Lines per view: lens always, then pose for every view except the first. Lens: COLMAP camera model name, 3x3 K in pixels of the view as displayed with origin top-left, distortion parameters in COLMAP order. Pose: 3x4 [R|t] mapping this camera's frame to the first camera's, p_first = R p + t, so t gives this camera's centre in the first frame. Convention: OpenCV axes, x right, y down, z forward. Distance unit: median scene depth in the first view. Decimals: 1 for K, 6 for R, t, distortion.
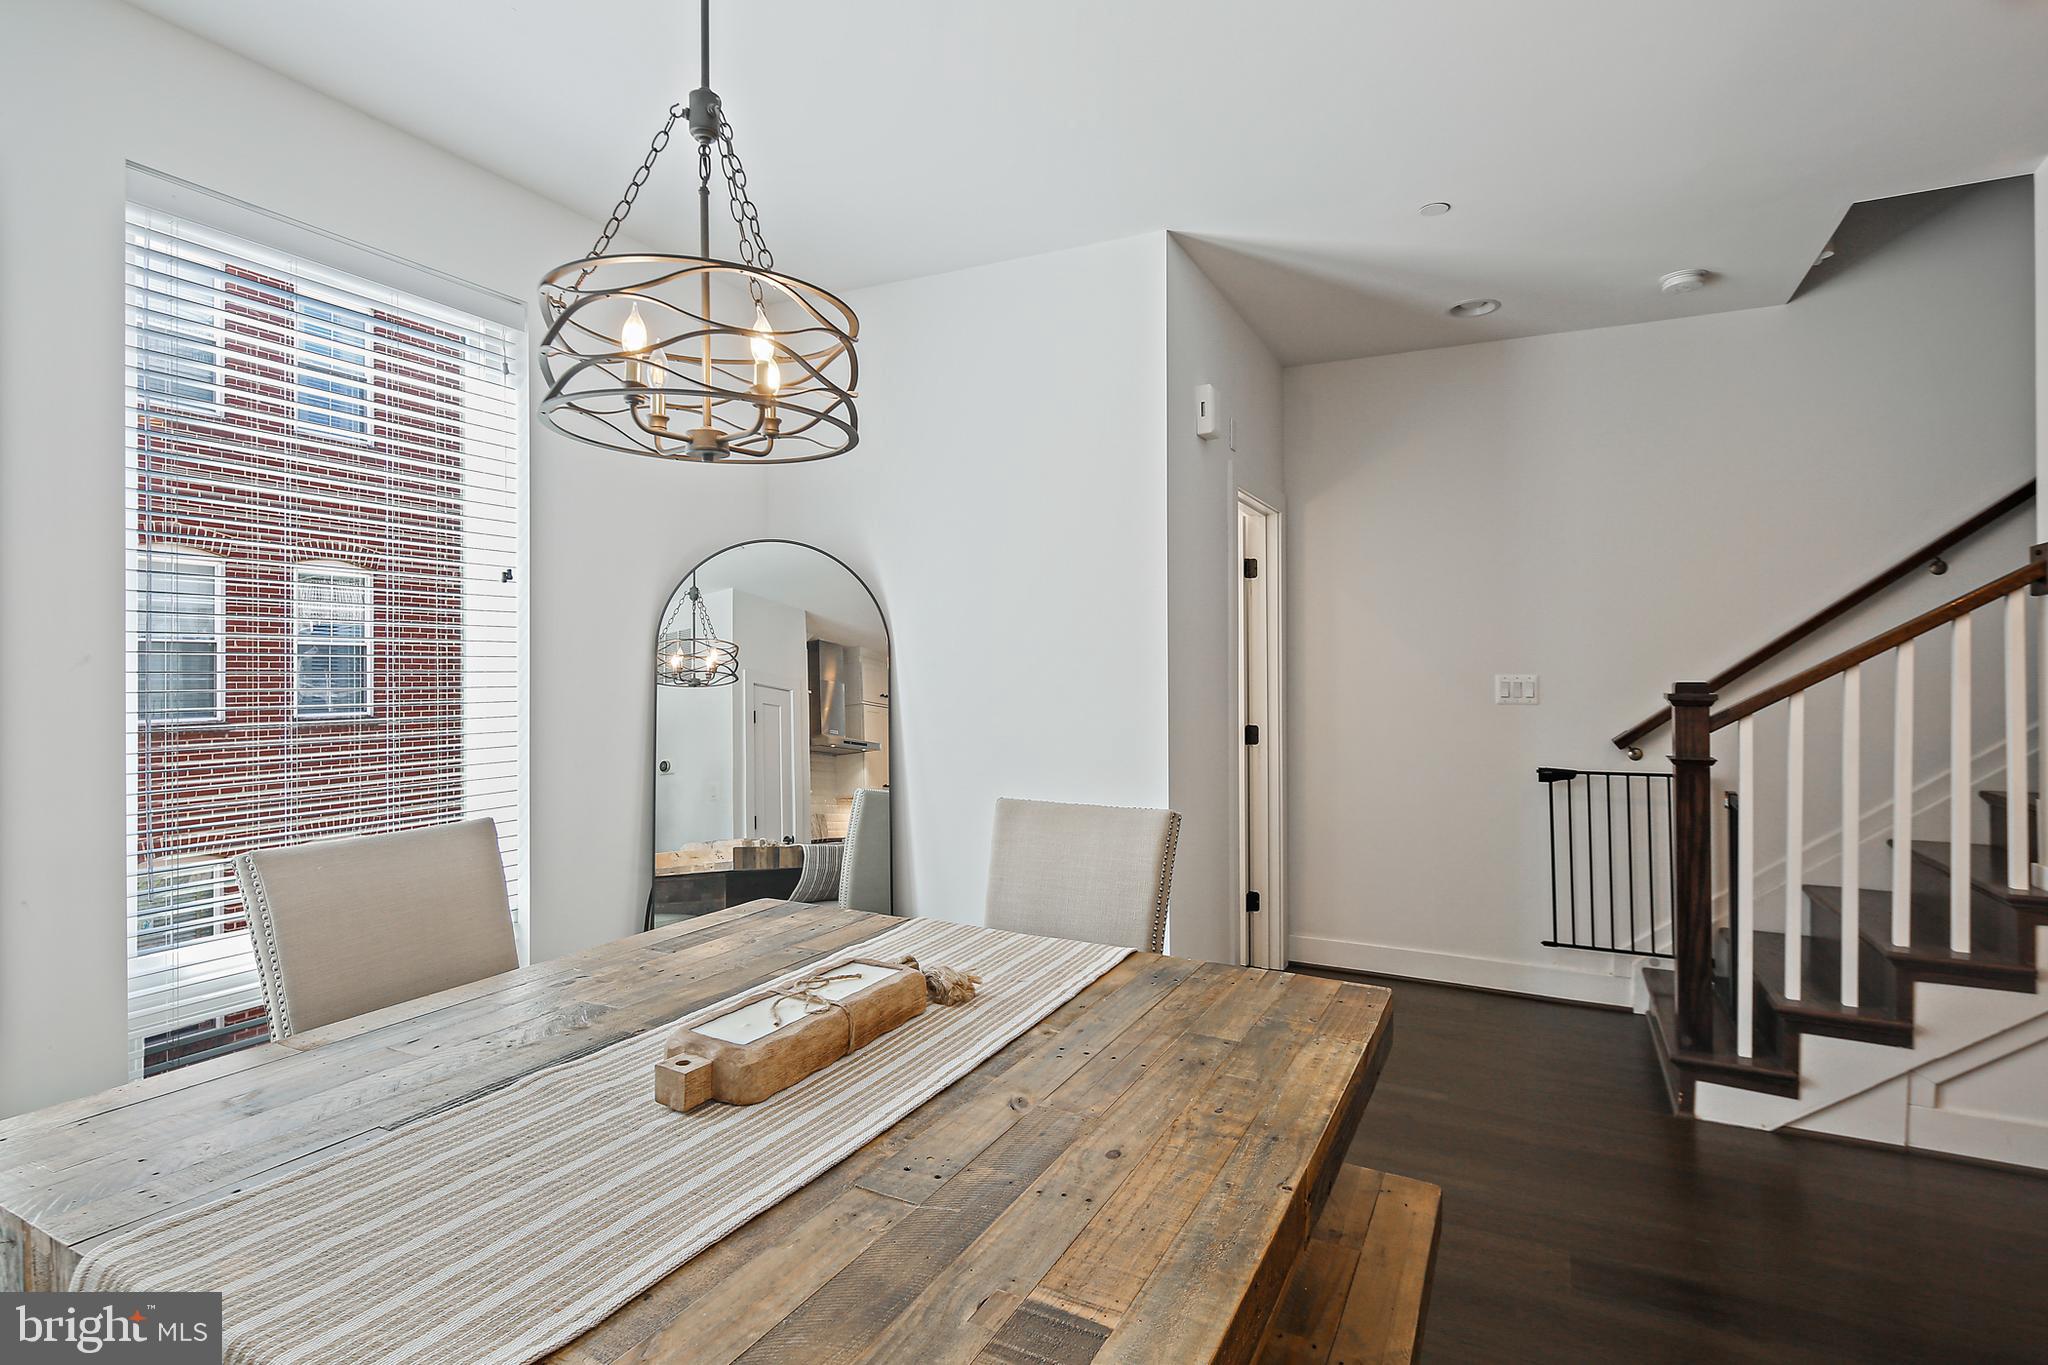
lens RADIAL K [[1015.5, 0, 1030.0], [0, 1015.5, 696.7], [0, 0, 1]] dist [-0.000464, -0.000327]
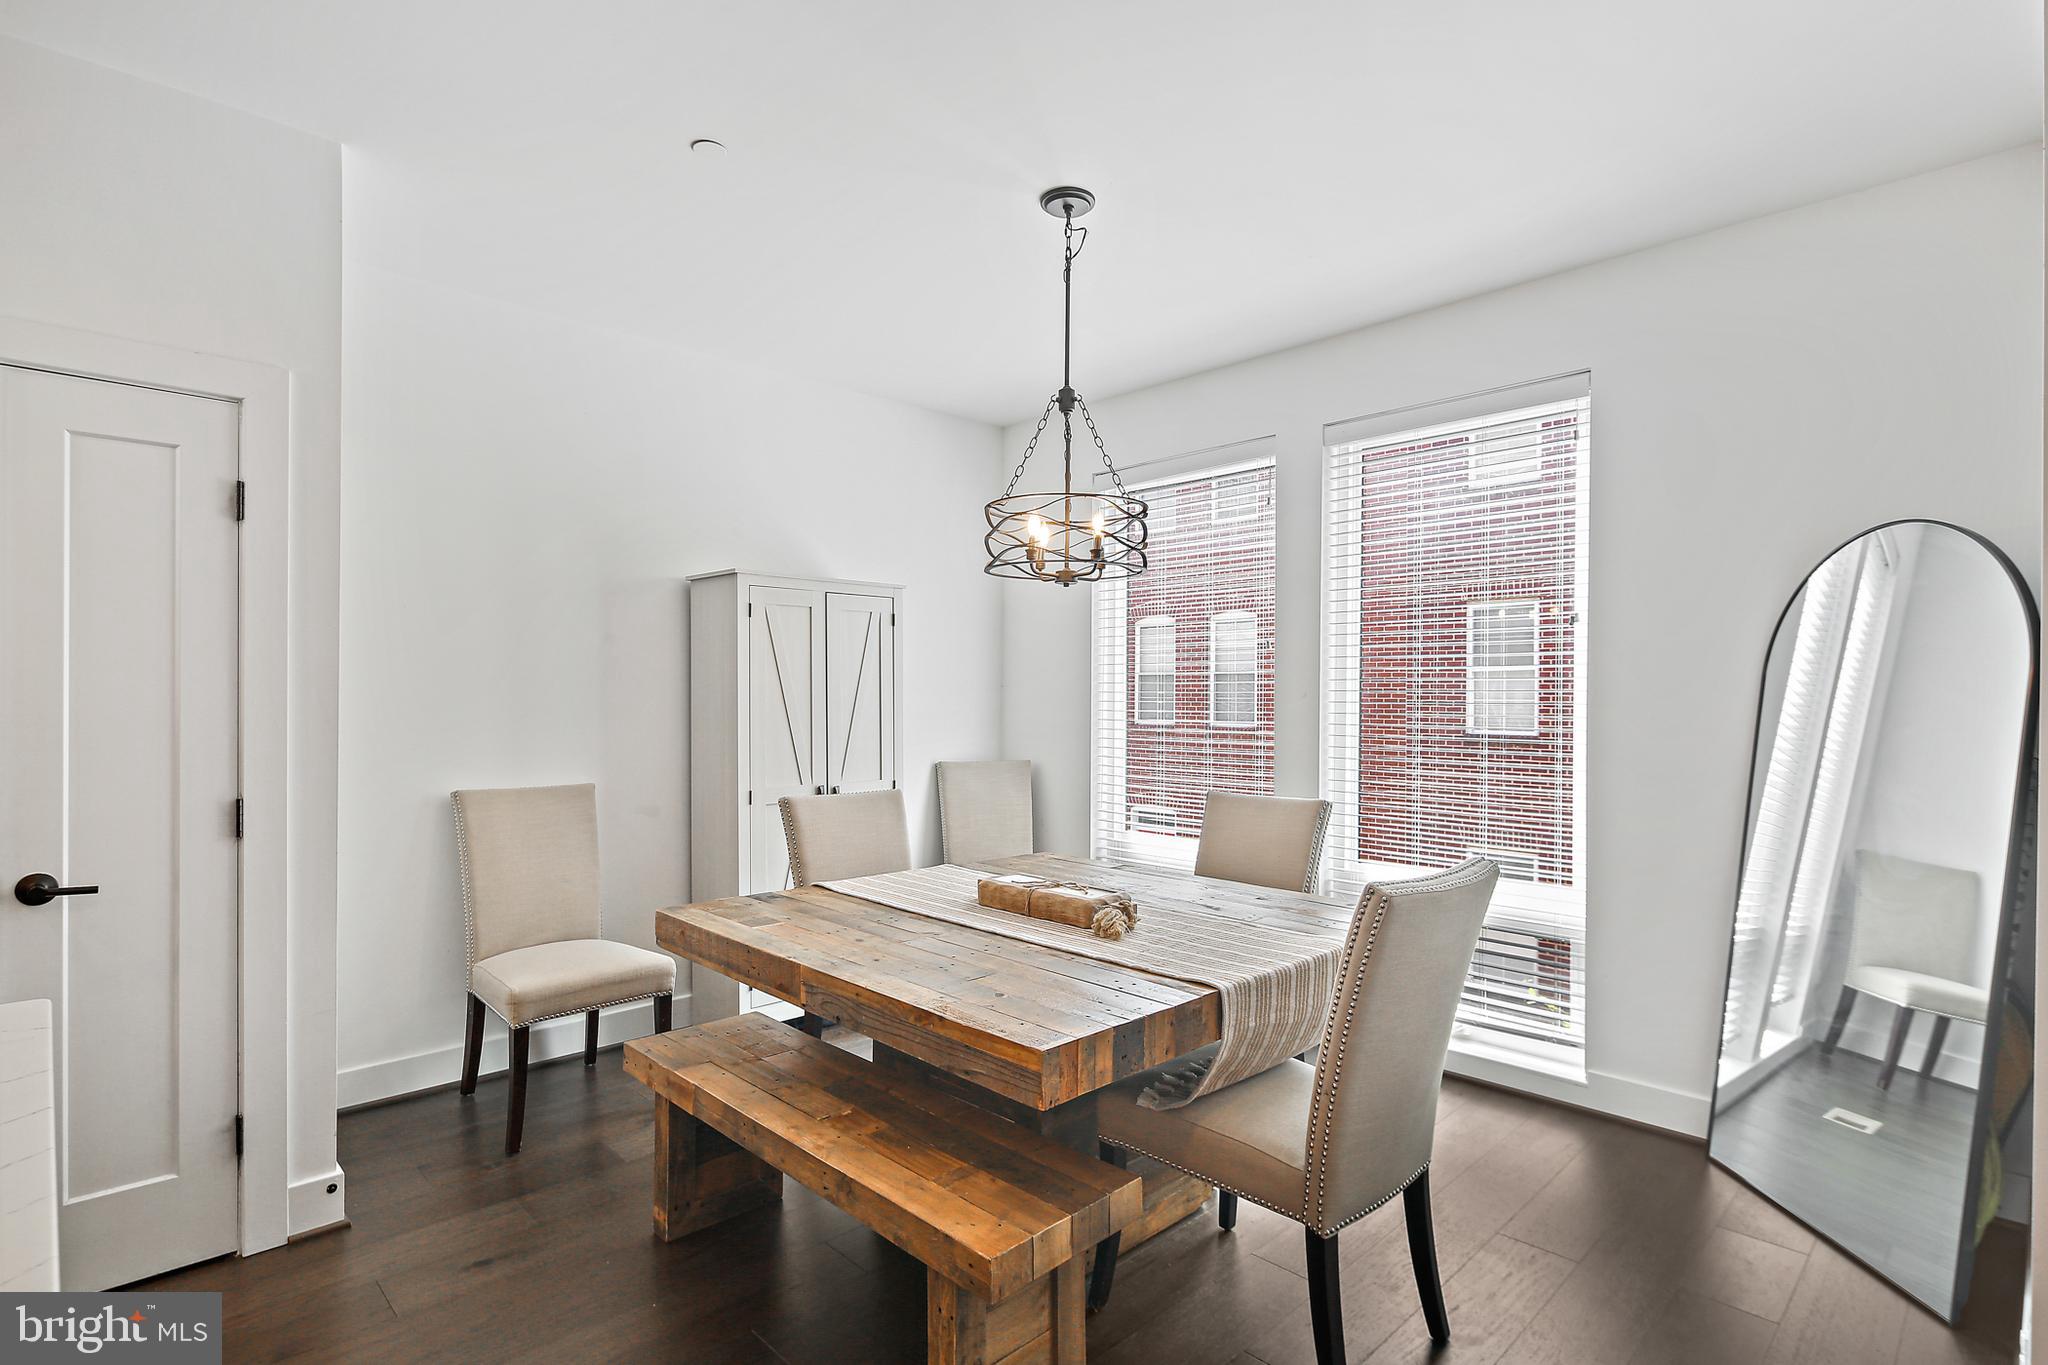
lens RADIAL K [[1015.5, 0, 1030.0], [0, 1015.5, 696.7], [0, 0, 1]] dist [-0.000464, -0.000327]
pose [[-0.327685, -0.004445, -0.944777, 1.309507], [-0.011361, 0.999935, -0.000765, -0.032611], [0.944719, 0.010483, -0.327714, 1.360021]]
